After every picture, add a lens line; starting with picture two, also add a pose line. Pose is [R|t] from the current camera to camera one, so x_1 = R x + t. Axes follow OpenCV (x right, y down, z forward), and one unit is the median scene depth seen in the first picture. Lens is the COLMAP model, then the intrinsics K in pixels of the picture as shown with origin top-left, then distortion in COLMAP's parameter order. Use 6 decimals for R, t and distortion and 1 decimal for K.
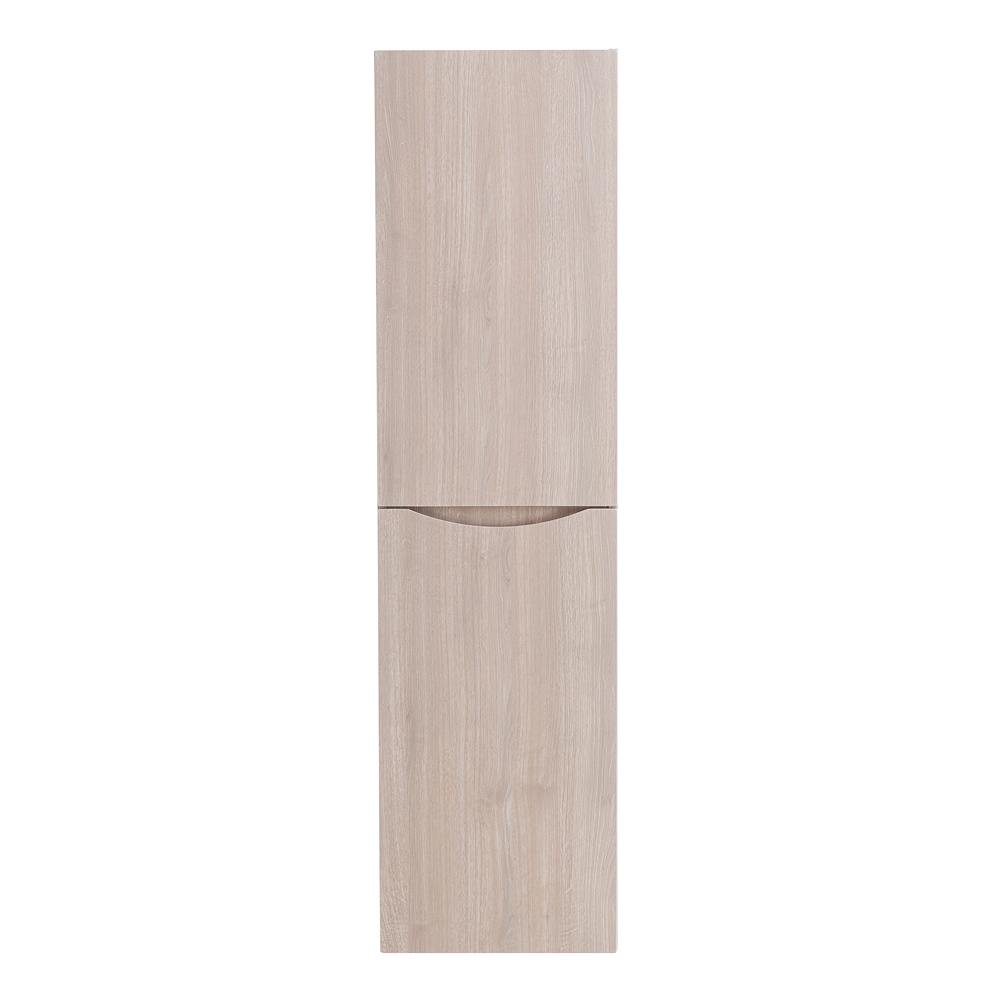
lens RADIAL K [[2239.5, 0, 500.0], [0, 2239.5, 497.7], [0, 0, 1]] dist [0.012238, 0.000000]
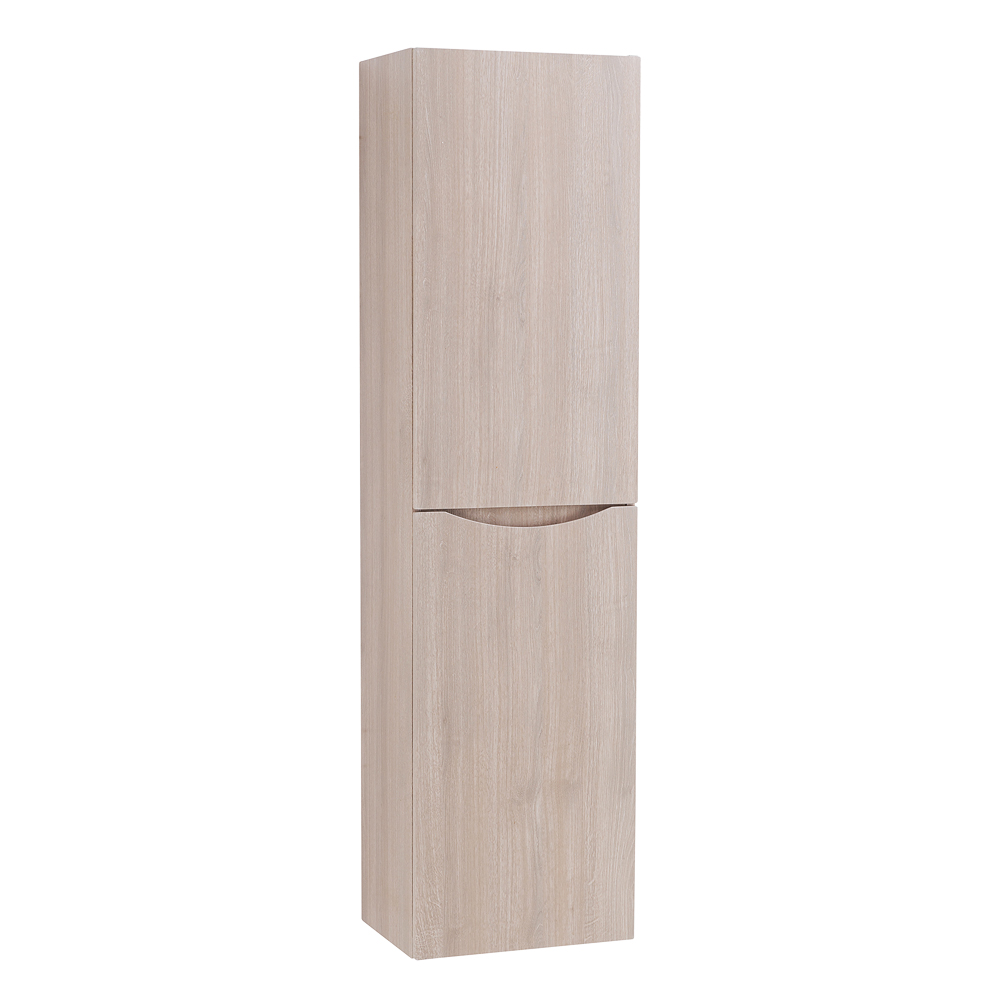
lens RADIAL K [[2239.5, 0, 500.0], [0, 2239.5, 502.2], [0, 0, 1]] dist [0.012238, 0.000000]
pose [[0.945170, -0.024309, 0.325672, -0.340559], [0.020436, 0.999674, 0.015310, -0.013759], [-0.325938, -0.007815, 0.945359, 0.053954]]
